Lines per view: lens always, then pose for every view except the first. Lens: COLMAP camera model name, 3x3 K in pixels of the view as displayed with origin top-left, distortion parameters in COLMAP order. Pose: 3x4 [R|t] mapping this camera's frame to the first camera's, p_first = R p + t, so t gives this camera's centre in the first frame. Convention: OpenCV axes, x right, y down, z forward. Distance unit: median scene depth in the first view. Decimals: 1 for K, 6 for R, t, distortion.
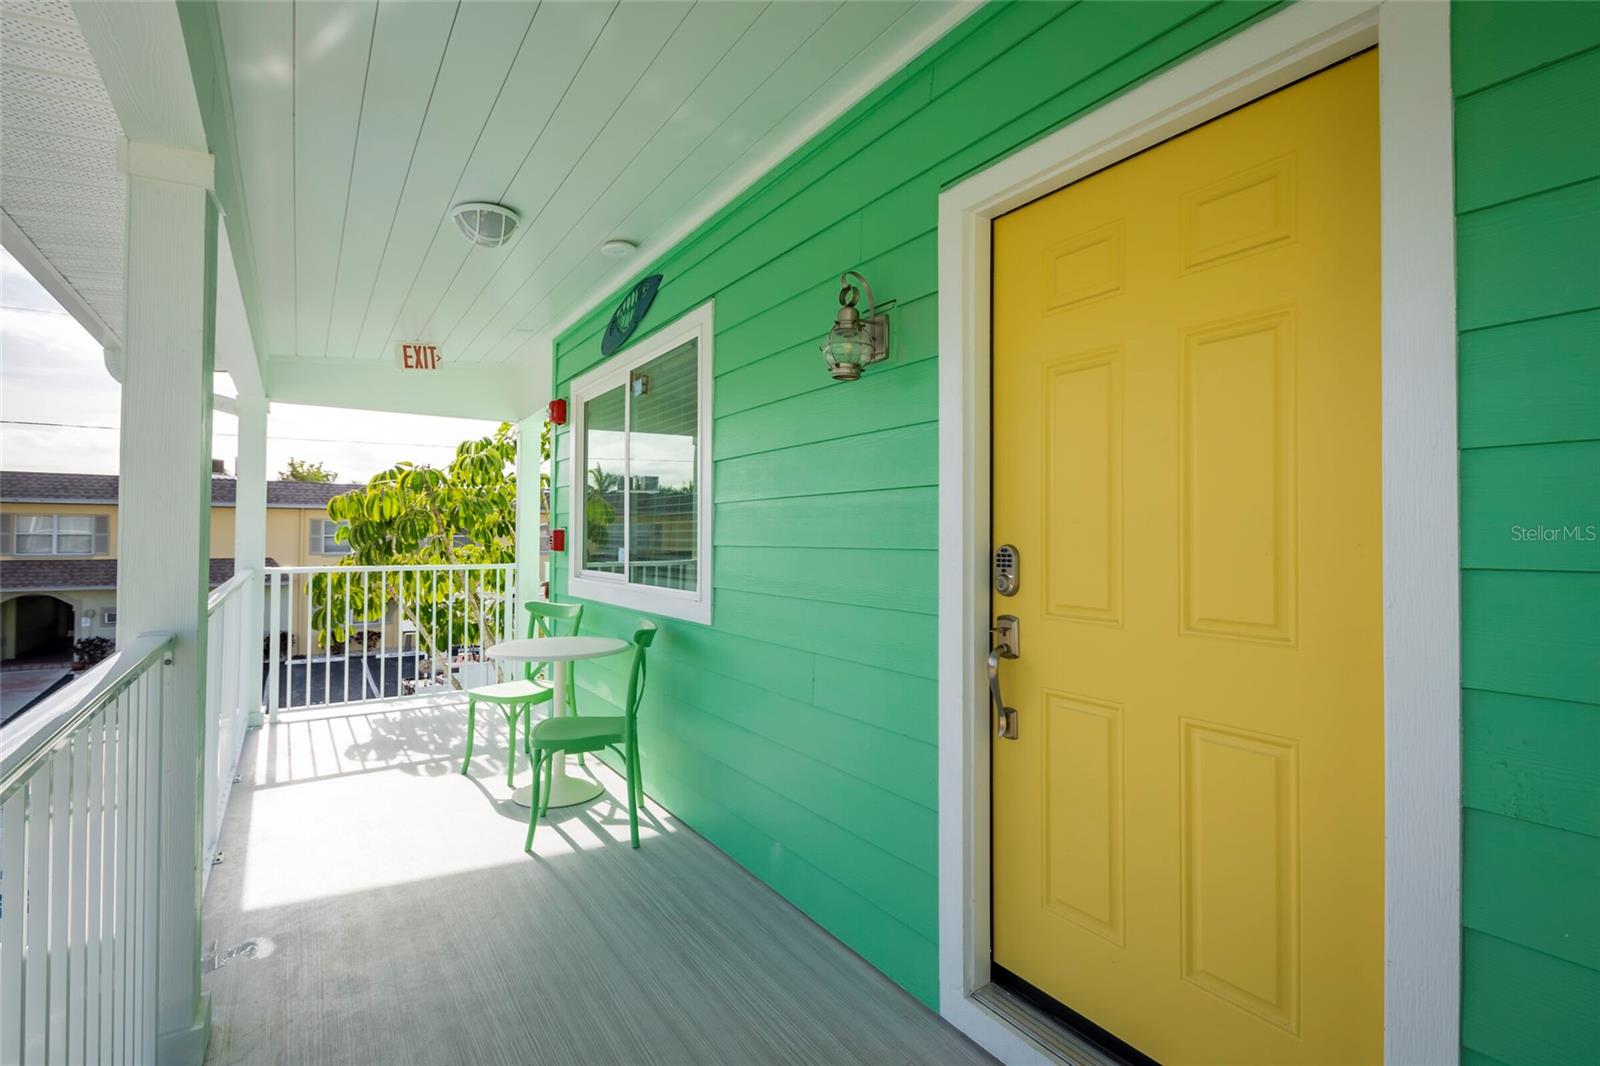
lens RADIAL K [[779.2, 0, 809.9], [0, 779.2, 526.6], [0, 0, 1]] dist [-0.001039, -0.000101]
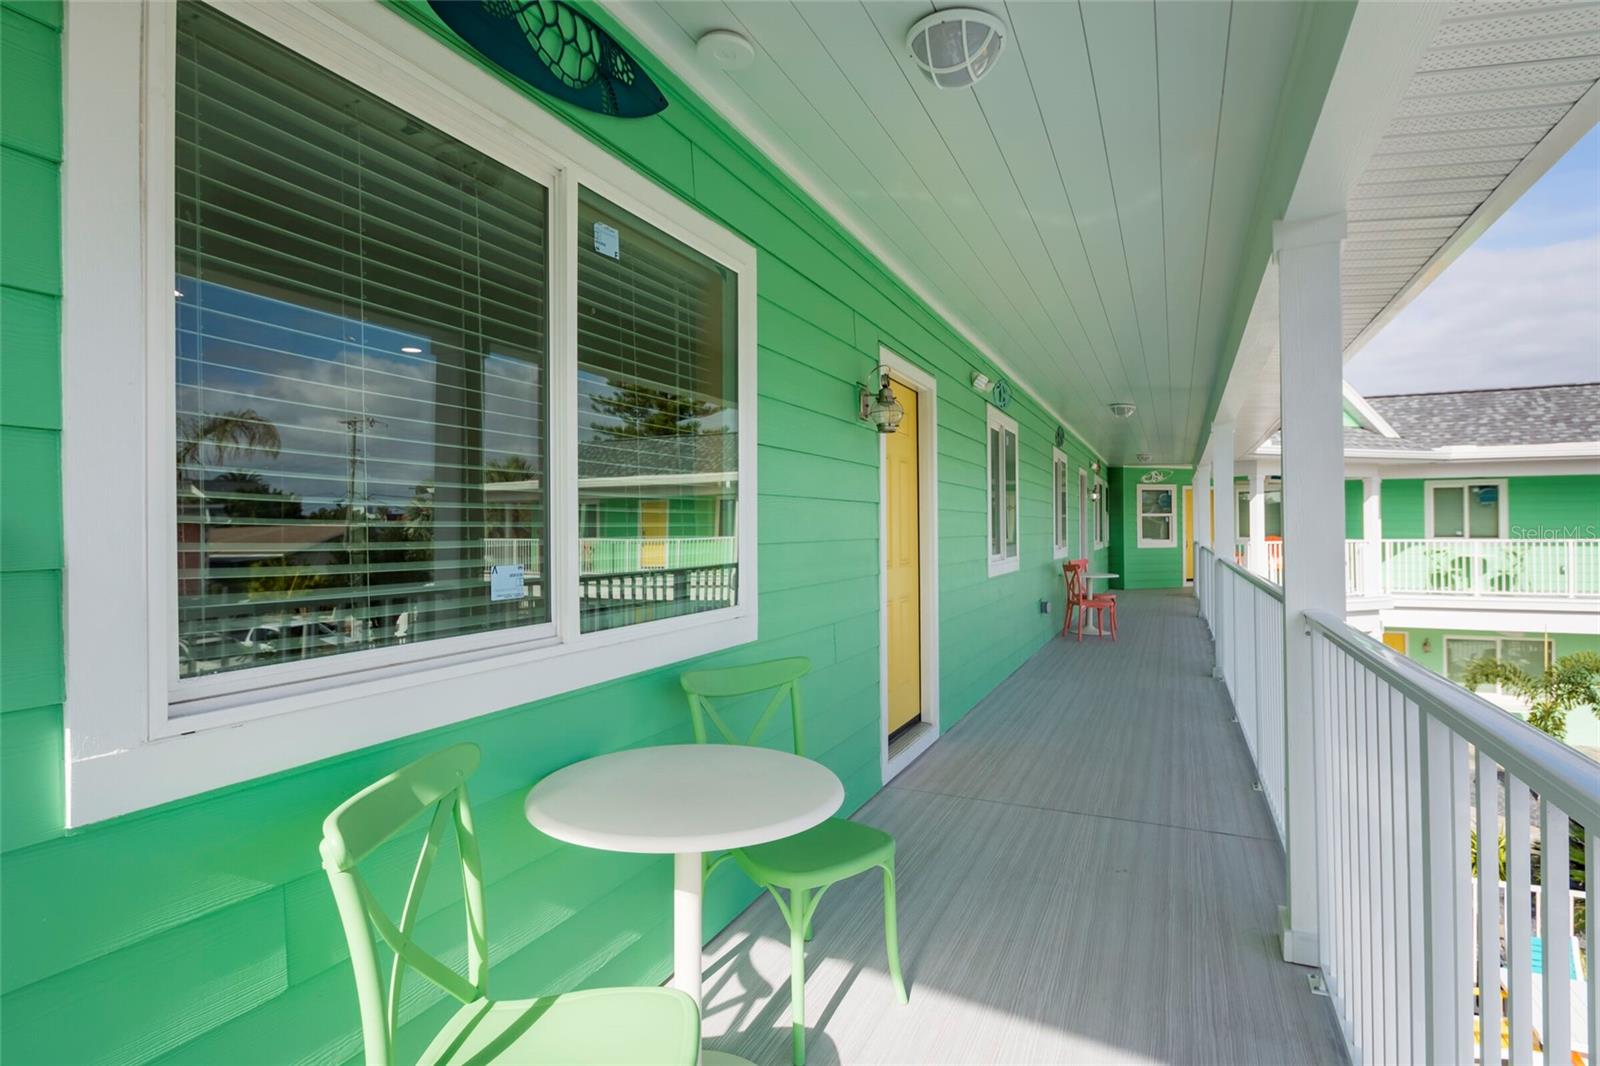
lens RADIAL K [[737.0, 0, 809.7], [0, 737.0, 533.4], [0, 0, 1]] dist [0.004750, 0.000108]
pose [[-0.514948, 0.000596, 0.857221, -0.834561], [-0.011016, 0.999913, -0.007313, 0.018548], [-0.857150, -0.013209, -0.514897, 1.355438]]
